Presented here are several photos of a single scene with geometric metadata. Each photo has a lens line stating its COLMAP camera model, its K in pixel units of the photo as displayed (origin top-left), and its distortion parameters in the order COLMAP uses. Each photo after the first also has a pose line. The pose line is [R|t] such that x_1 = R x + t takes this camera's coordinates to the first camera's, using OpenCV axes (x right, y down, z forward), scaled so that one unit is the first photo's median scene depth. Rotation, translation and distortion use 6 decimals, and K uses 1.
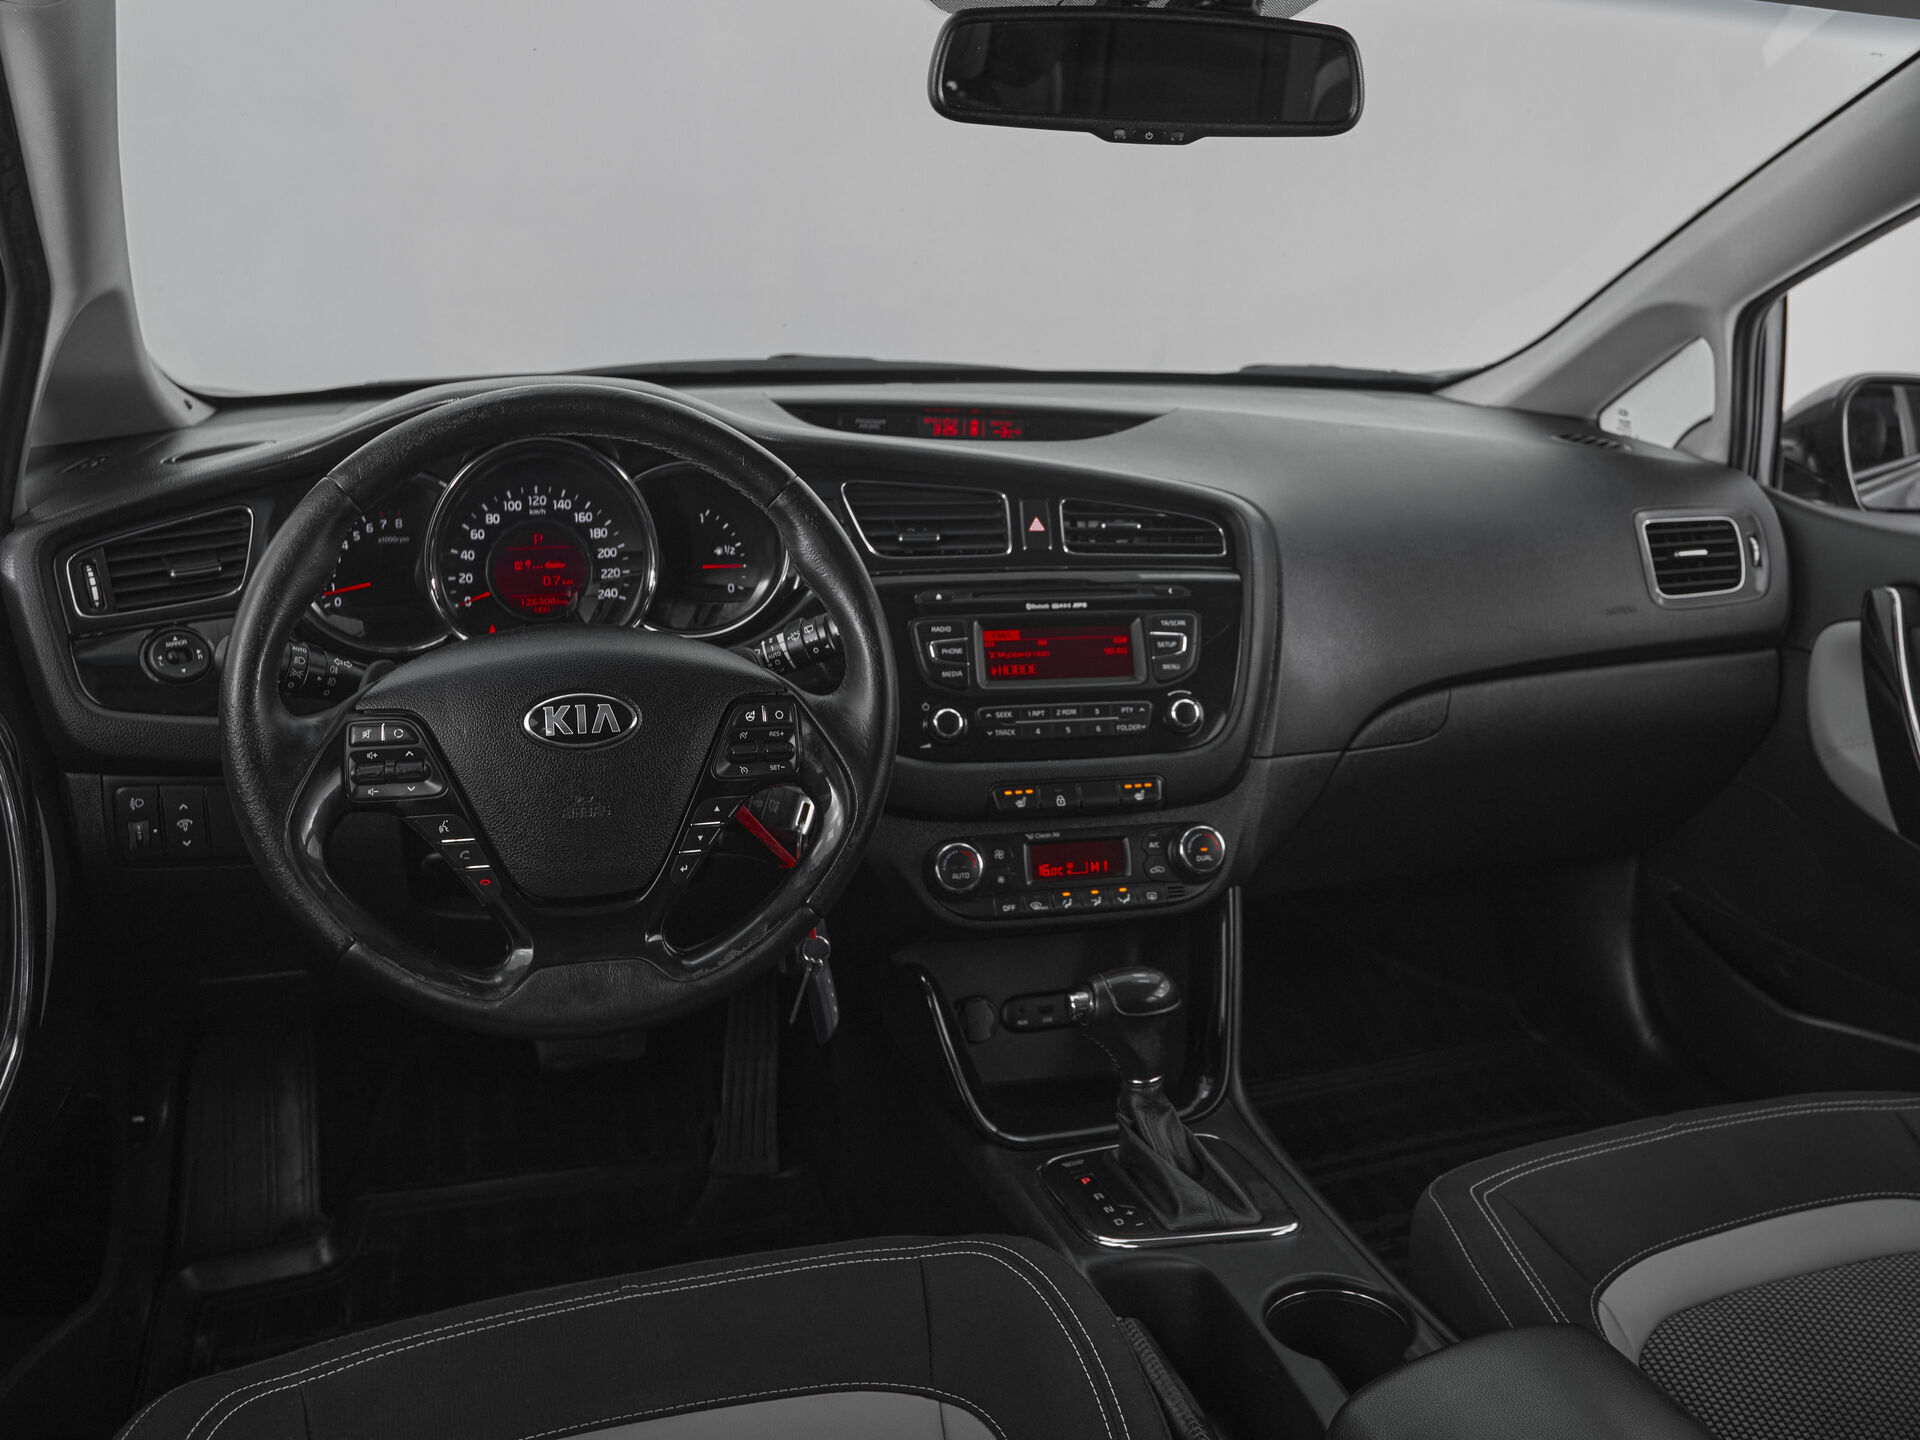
lens RADIAL K [[1751.6, 0, 1061.5], [0, 1751.6, 607.7], [0, 0, 1]] dist [-0.038489, 0.022787]
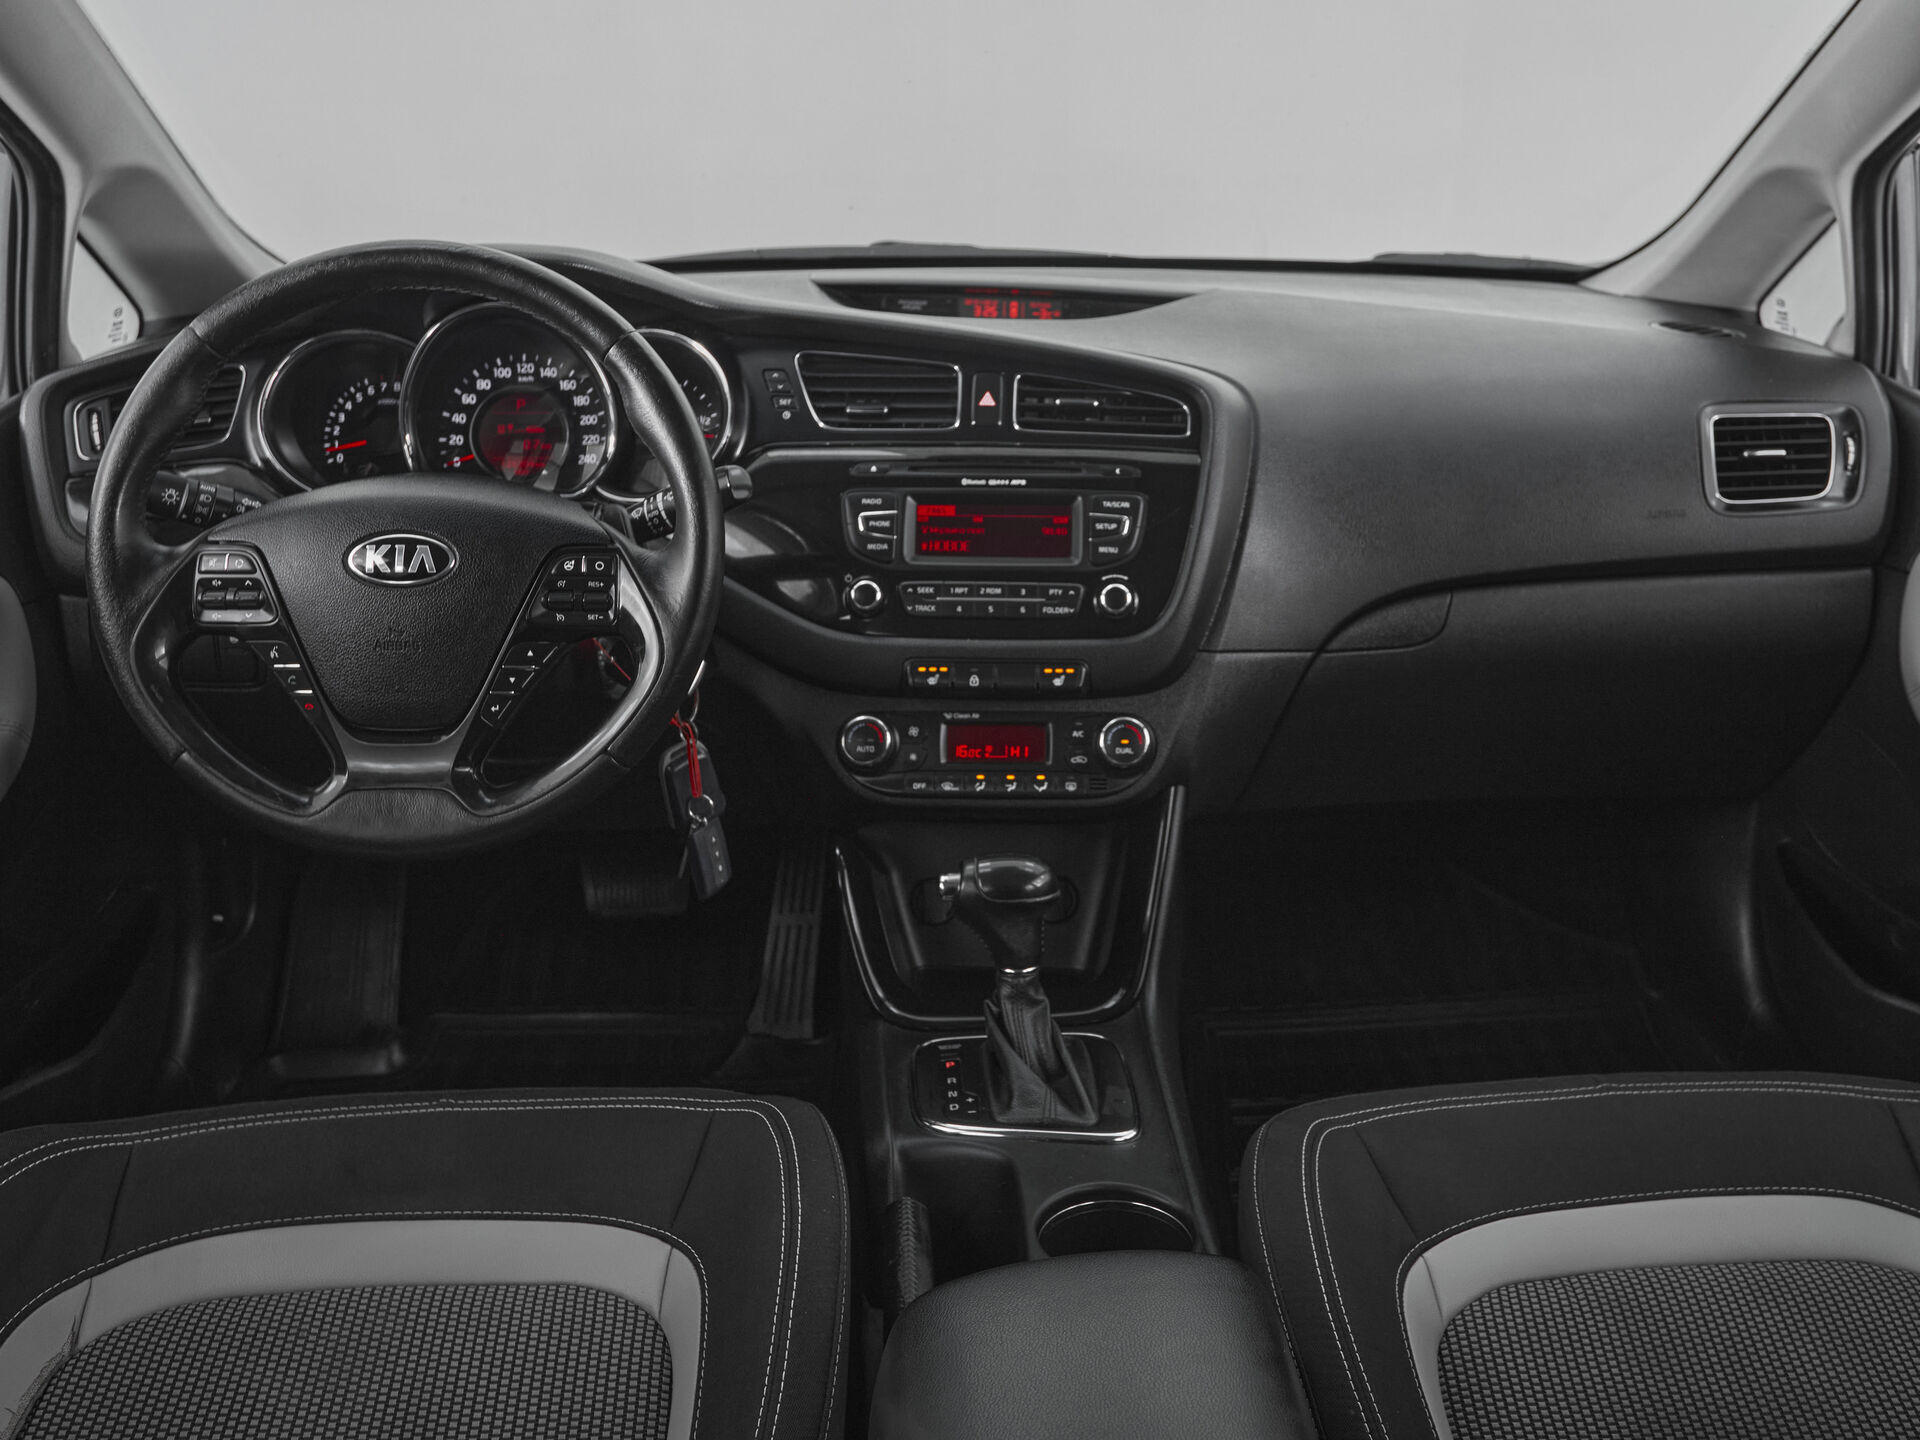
lens RADIAL K [[1732.7, 0, 1021.5], [0, 1732.7, 613.8], [0, 0, 1]] dist [-0.058572, 0.079225]
pose [[0.962282, 0.049421, -0.267526, 0.275960], [-0.037721, 0.998101, 0.048700, 0.024724], [0.269425, -0.036772, 0.962319, 0.079352]]
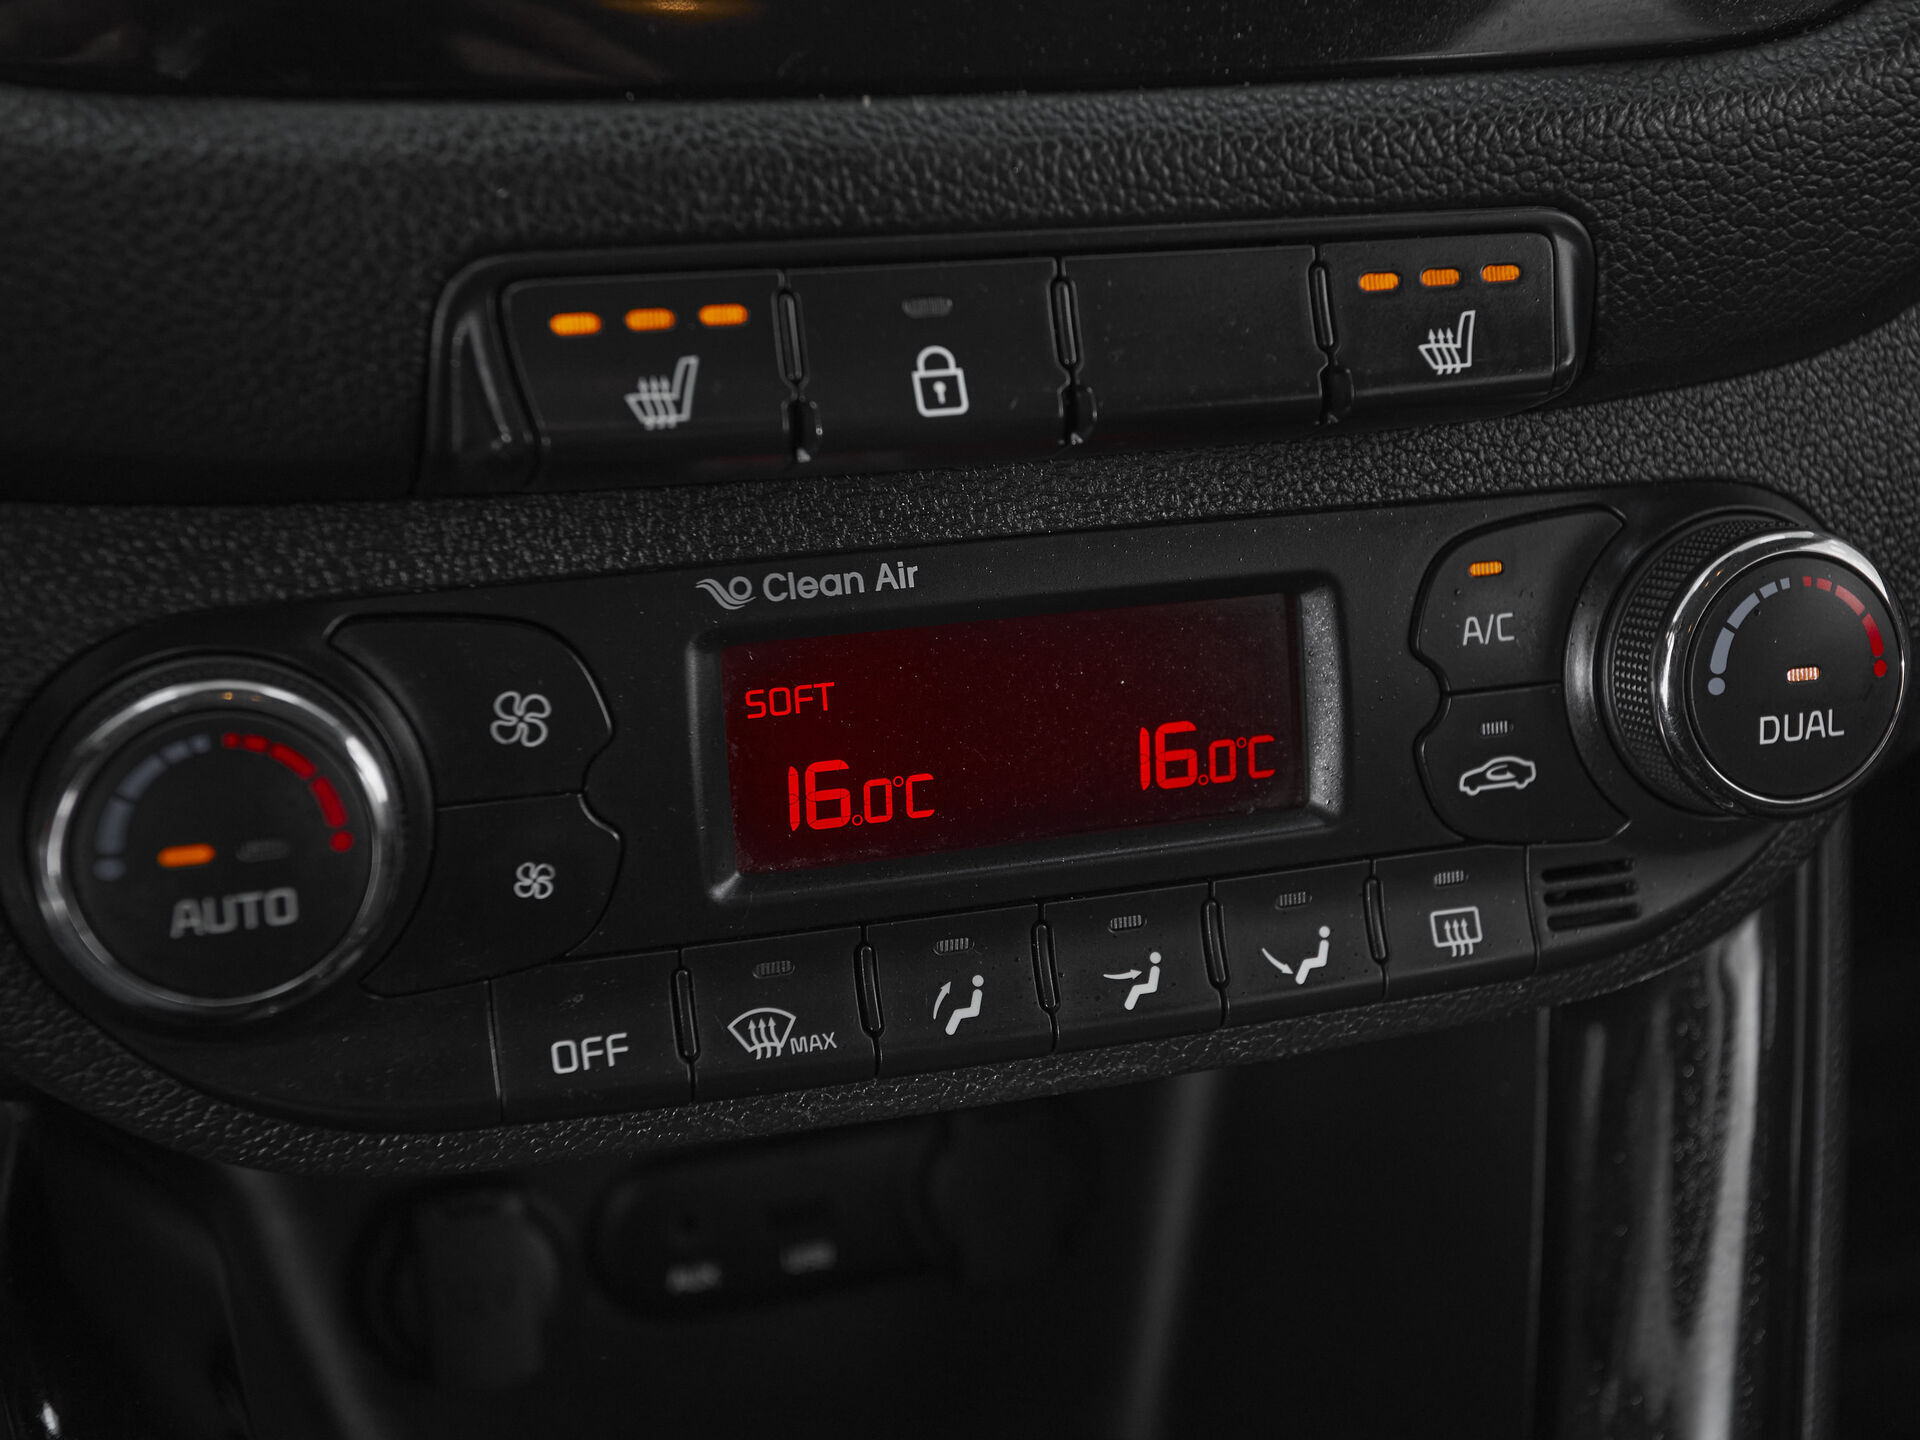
lens RADIAL K [[2777.1, 0, 1003.0], [0, 2777.1, 756.8], [0, 0, 1]] dist [0.001078, 0.023585]
pose [[0.996694, 0.012417, 0.080291, -0.013149], [-0.040093, 0.934705, 0.353155, 0.056937], [-0.070663, -0.355206, 0.932113, 0.760781]]
